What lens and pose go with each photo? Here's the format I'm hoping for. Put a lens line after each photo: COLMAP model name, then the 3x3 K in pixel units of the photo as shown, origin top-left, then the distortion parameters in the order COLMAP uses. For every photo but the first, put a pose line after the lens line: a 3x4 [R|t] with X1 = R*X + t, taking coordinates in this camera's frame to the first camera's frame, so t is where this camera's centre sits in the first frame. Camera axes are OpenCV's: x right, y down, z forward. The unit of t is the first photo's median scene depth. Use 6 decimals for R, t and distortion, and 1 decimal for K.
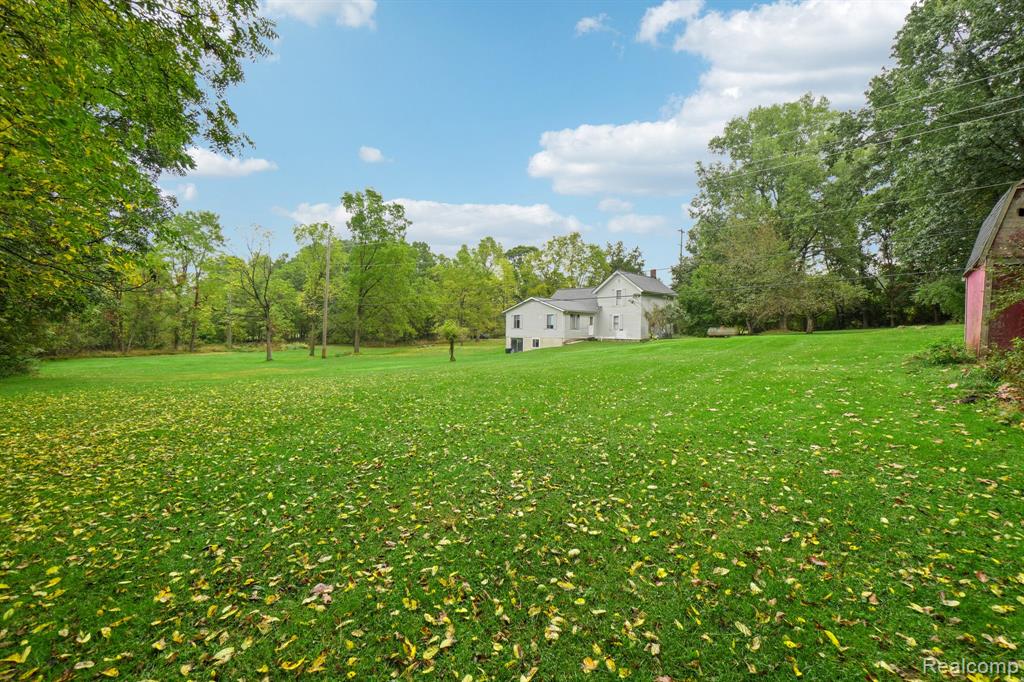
lens RADIAL K [[436.2, 0, 512.6], [0, 436.2, 334.9], [0, 0, 1]] dist [-0.001499, 0.000270]
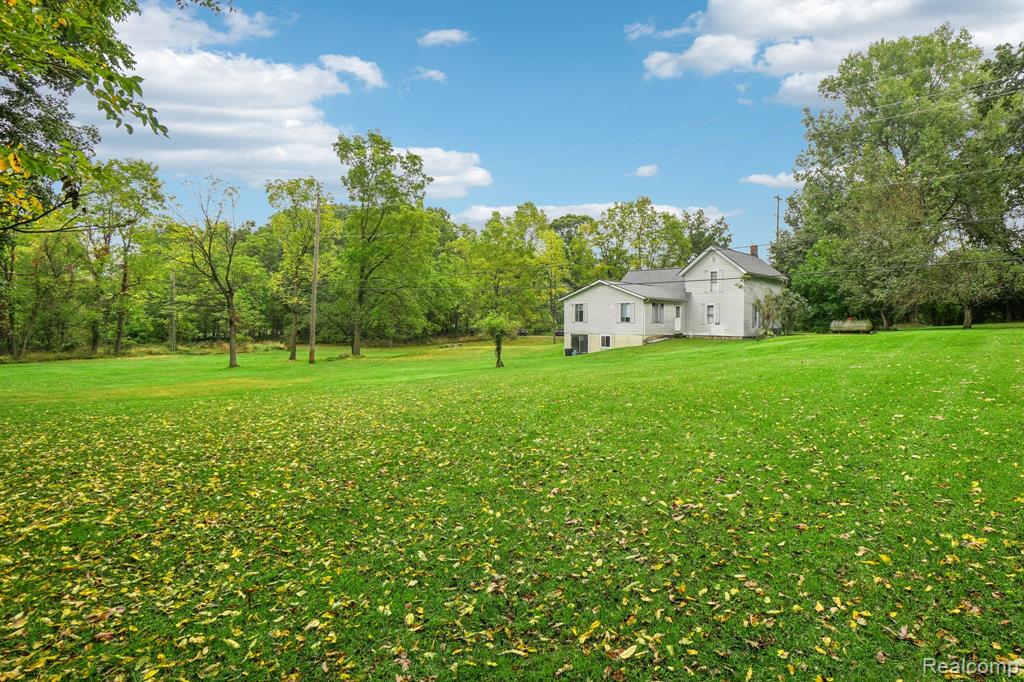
lens RADIAL K [[473.2, 0, 510.7], [0, 473.2, 330.1], [0, 0, 1]] dist [-0.002527, 0.000464]
pose [[0.997213, -0.002157, 0.074580, -0.157556], [0.002119, 0.999998, 0.000579, -0.001305], [-0.074581, -0.000419, 0.997215, 0.185971]]
